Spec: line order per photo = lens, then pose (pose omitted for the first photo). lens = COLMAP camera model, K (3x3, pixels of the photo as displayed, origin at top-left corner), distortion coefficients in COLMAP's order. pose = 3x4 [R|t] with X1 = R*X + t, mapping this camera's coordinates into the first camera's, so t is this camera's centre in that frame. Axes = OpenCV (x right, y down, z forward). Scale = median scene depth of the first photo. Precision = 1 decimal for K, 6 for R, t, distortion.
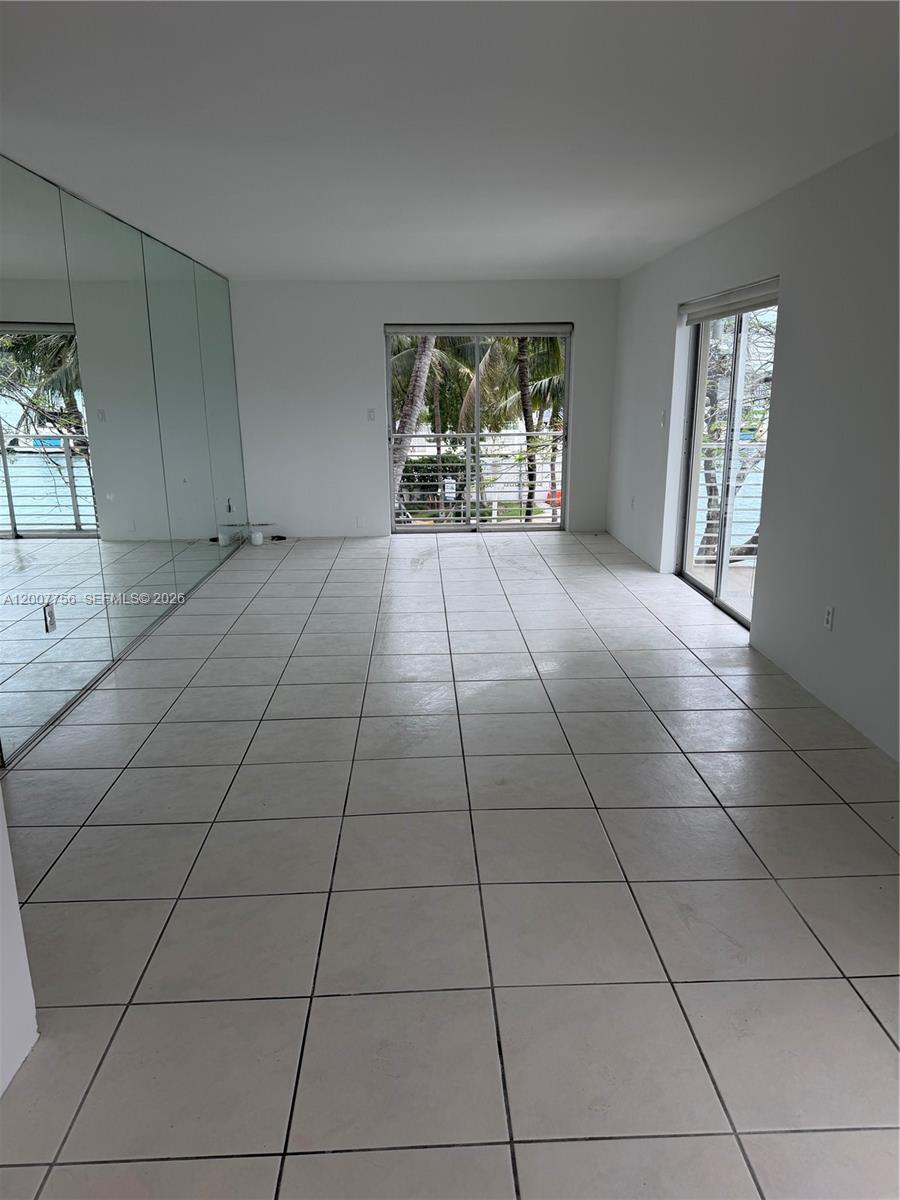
lens RADIAL K [[850.5, 0, 450.0], [0, 850.5, 600.0], [0, 0, 1]] dist [0.096794, -0.112324]
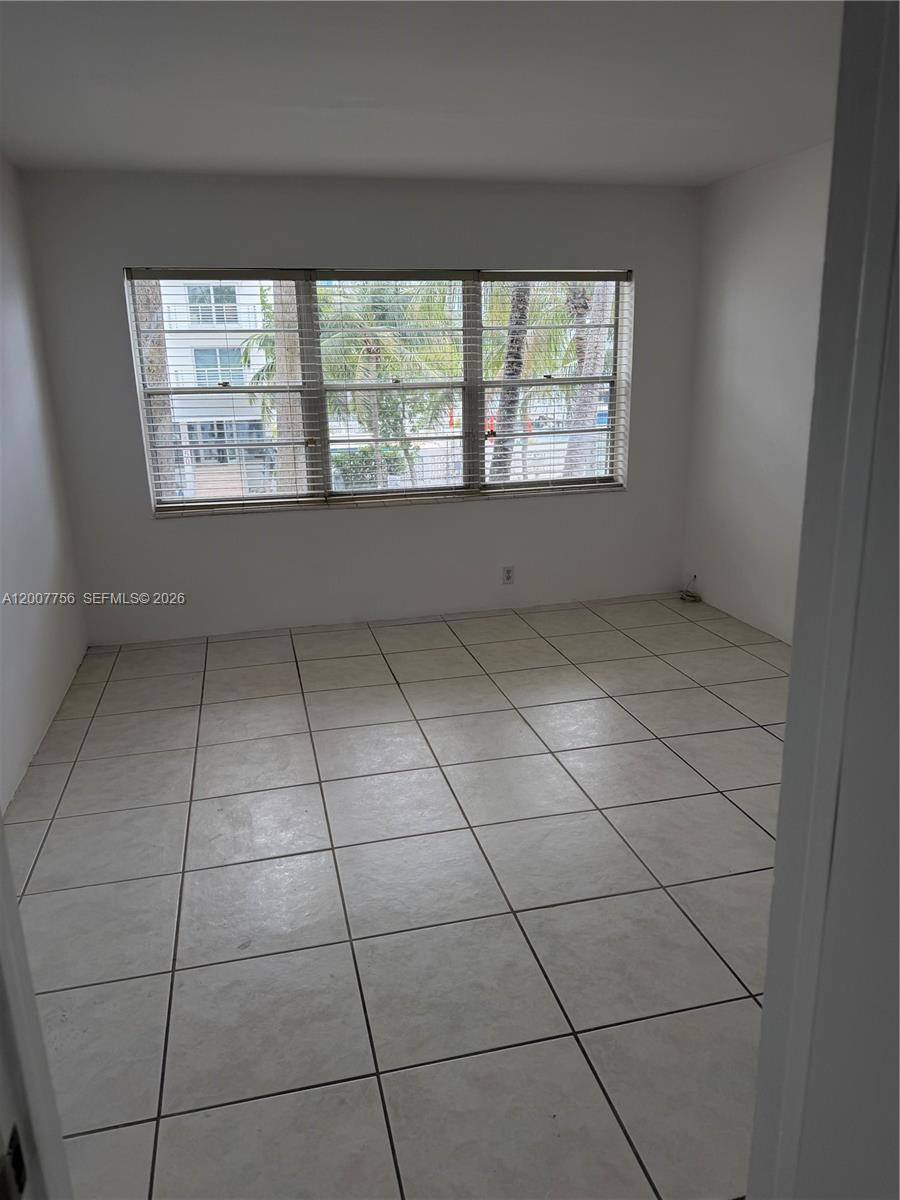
lens RADIAL K [[850.5, 0, 450.0], [0, 850.5, 600.0], [0, 0, 1]] dist [0.096794, -0.112324]
pose [[0.979075, -0.076882, 0.188418, -0.009253], [0.073225, 0.996969, 0.026303, -0.056486], [-0.189869, -0.011956, 0.981737, 0.217256]]
